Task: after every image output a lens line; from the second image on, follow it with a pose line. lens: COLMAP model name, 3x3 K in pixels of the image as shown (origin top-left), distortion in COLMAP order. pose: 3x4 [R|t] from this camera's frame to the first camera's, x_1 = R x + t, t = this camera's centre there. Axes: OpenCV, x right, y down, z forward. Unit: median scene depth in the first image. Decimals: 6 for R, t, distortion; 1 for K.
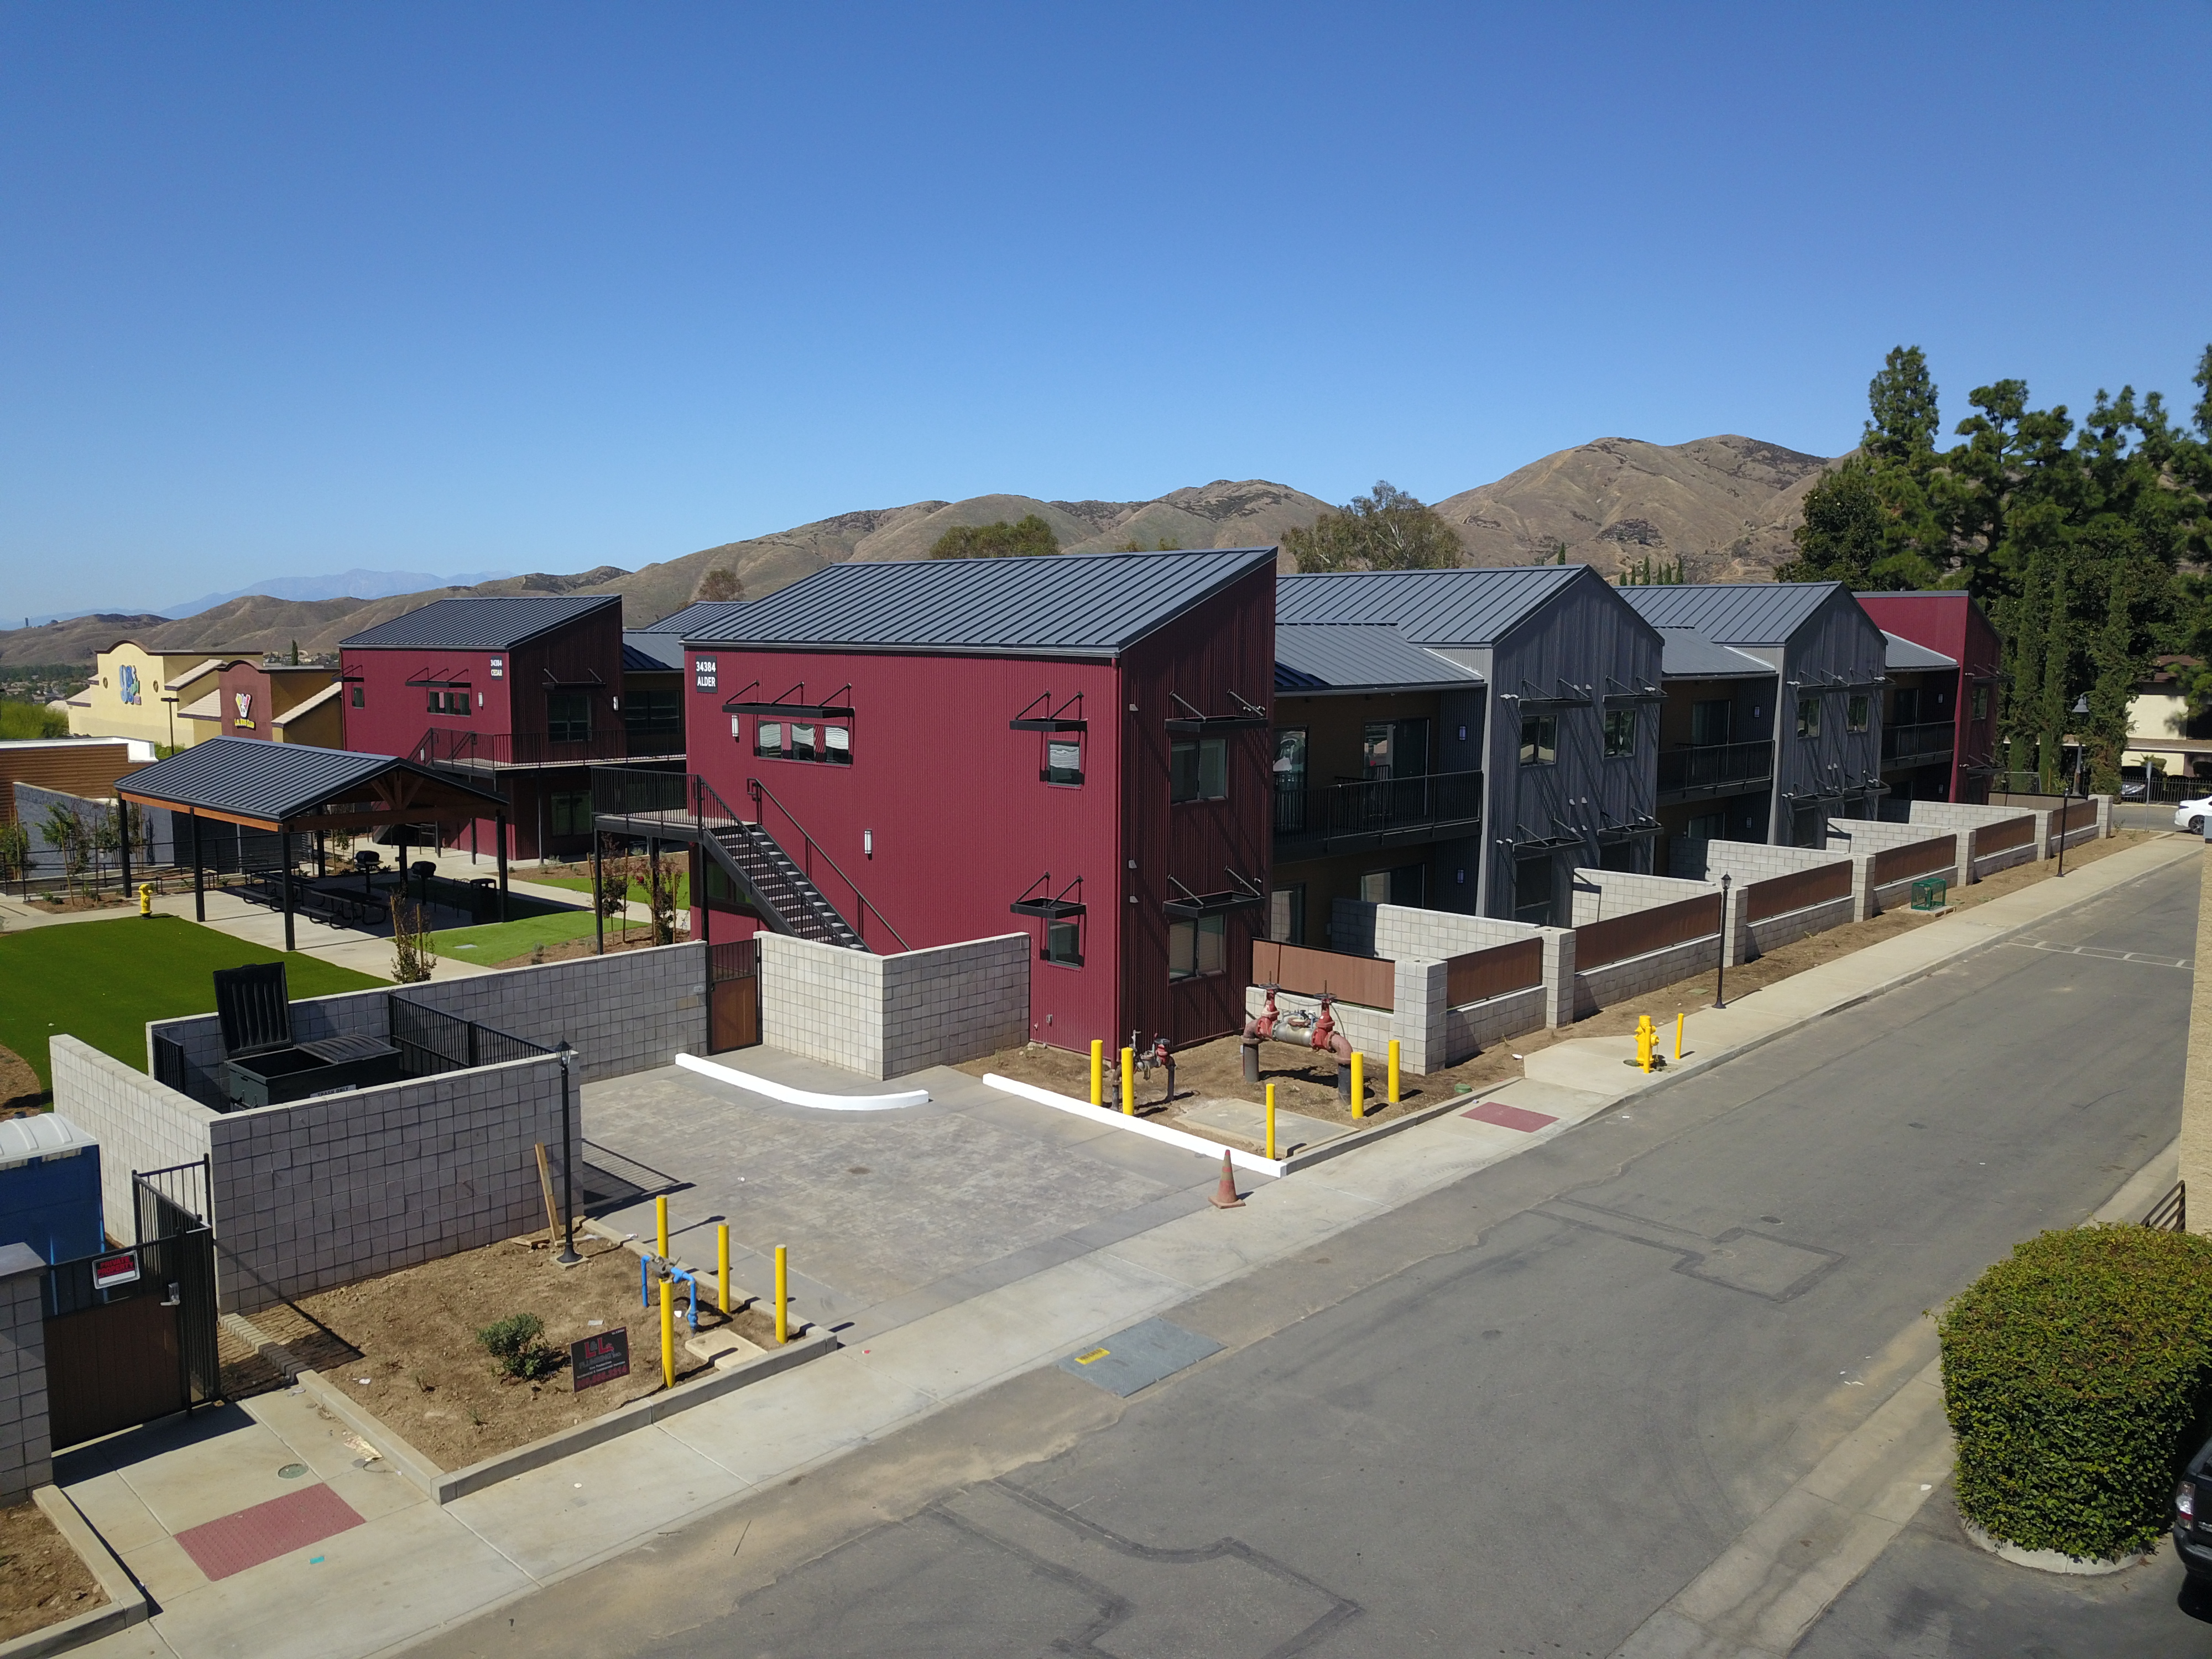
lens RADIAL K [[1681.0, 0, 1070.8], [0, 1681.0, 832.1], [0, 0, 1]] dist [0.000779, 0.014384]
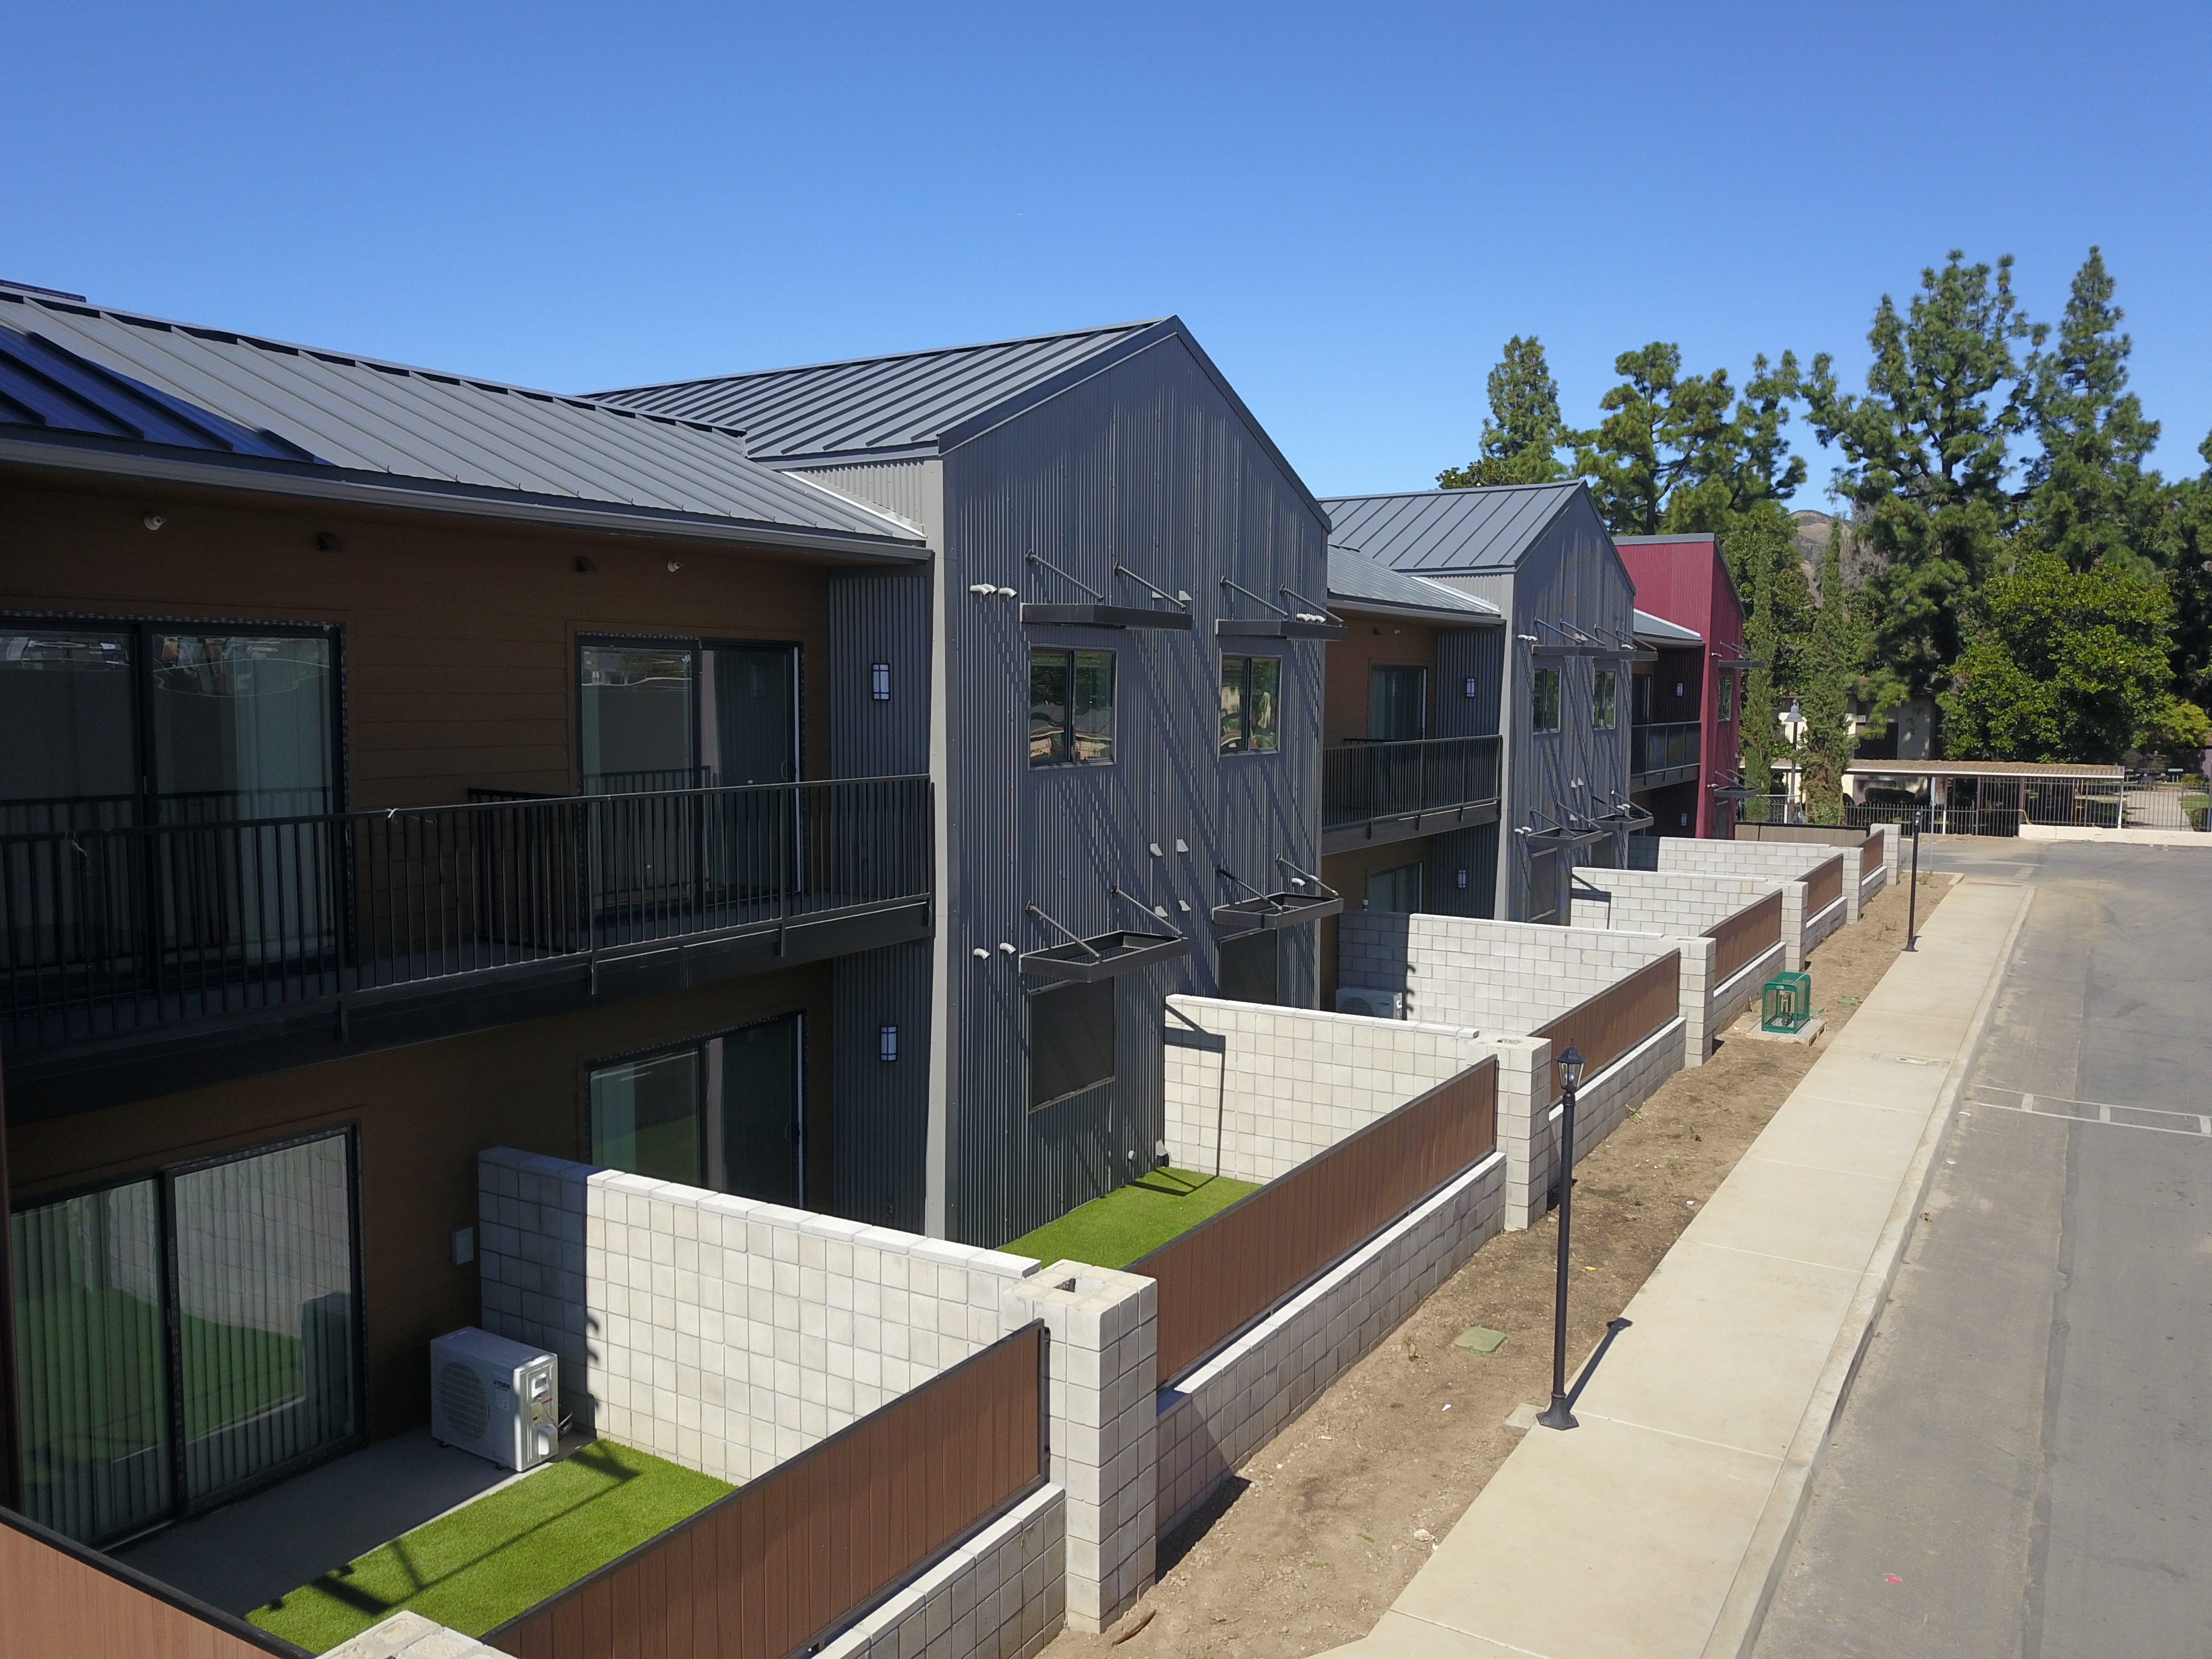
lens RADIAL K [[1681.0, 0, 1070.8], [0, 1681.0, 832.1], [0, 0, 1]] dist [0.000779, 0.014384]
pose [[0.975599, -0.018103, 0.218814, 0.079529], [0.025004, 0.999272, -0.028809, -0.004638], [-0.218133, 0.033578, 0.975341, 0.254047]]
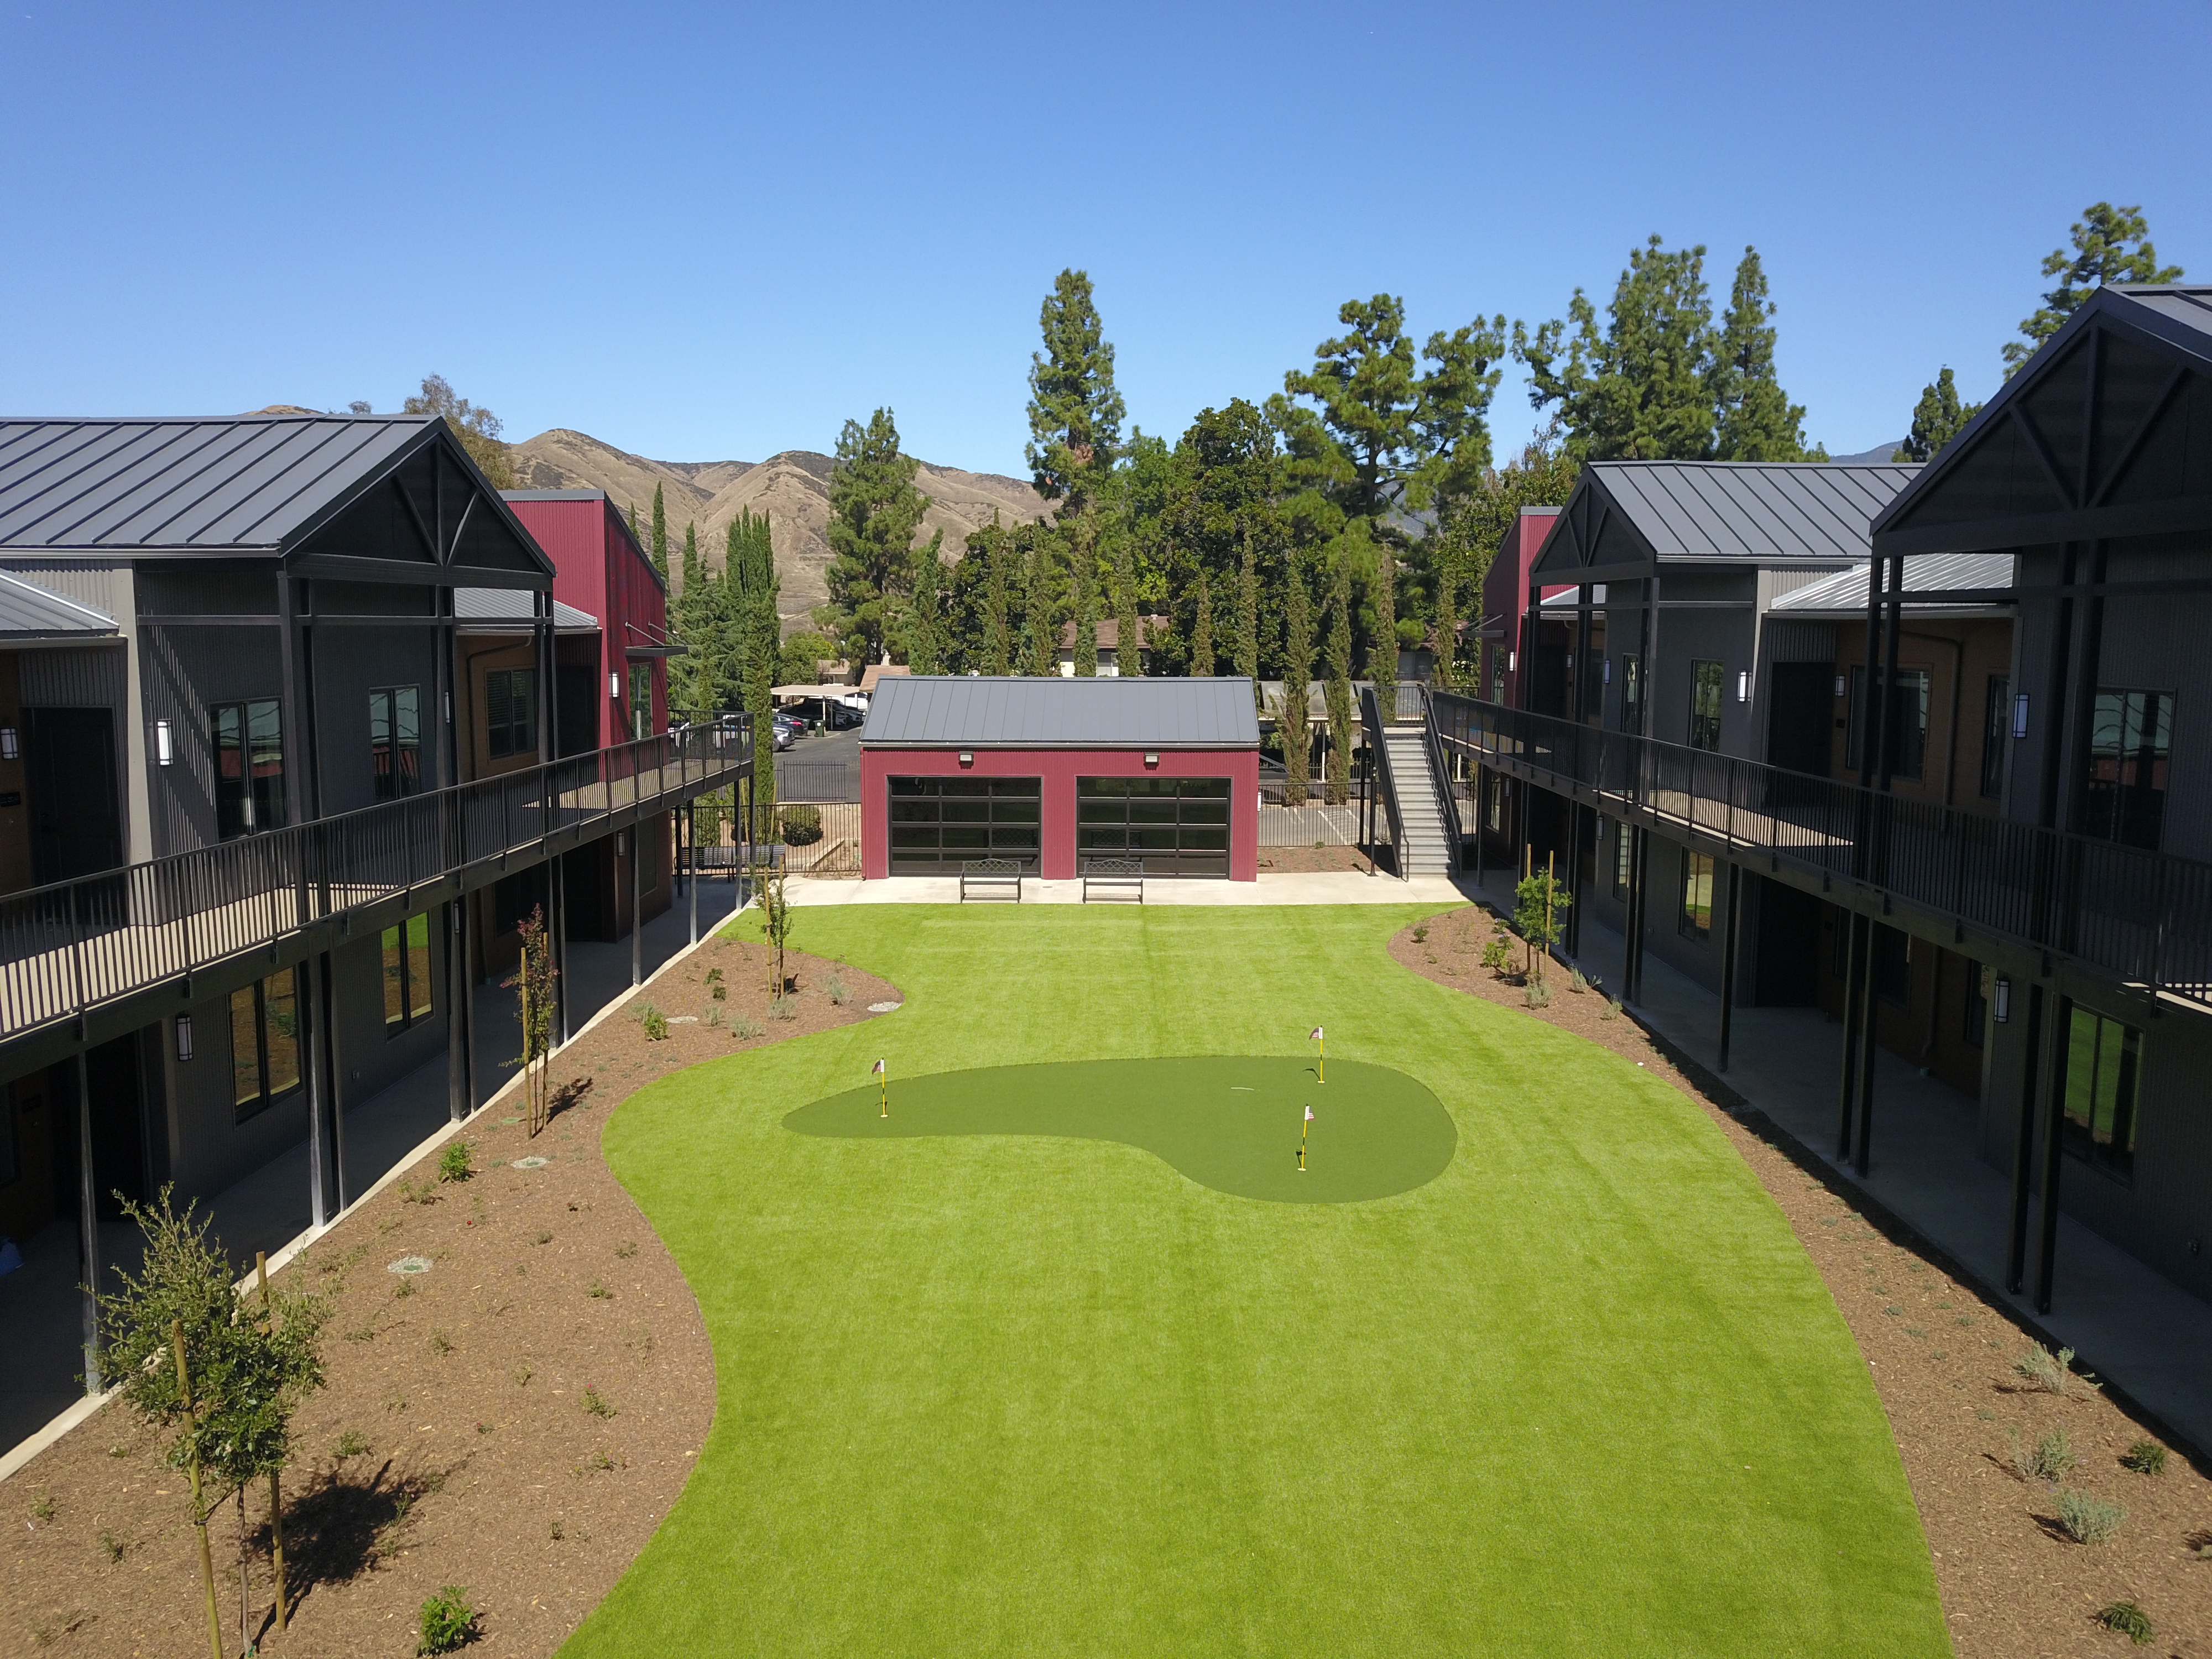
lens RADIAL K [[1681.0, 0, 1070.8], [0, 1681.0, 832.1], [0, 0, 1]] dist [0.000779, 0.014384]
pose [[0.735831, -0.087119, 0.671538, -0.162276], [0.080435, 0.995914, 0.041065, -0.046588], [-0.672371, 0.023799, 0.739832, 0.501617]]
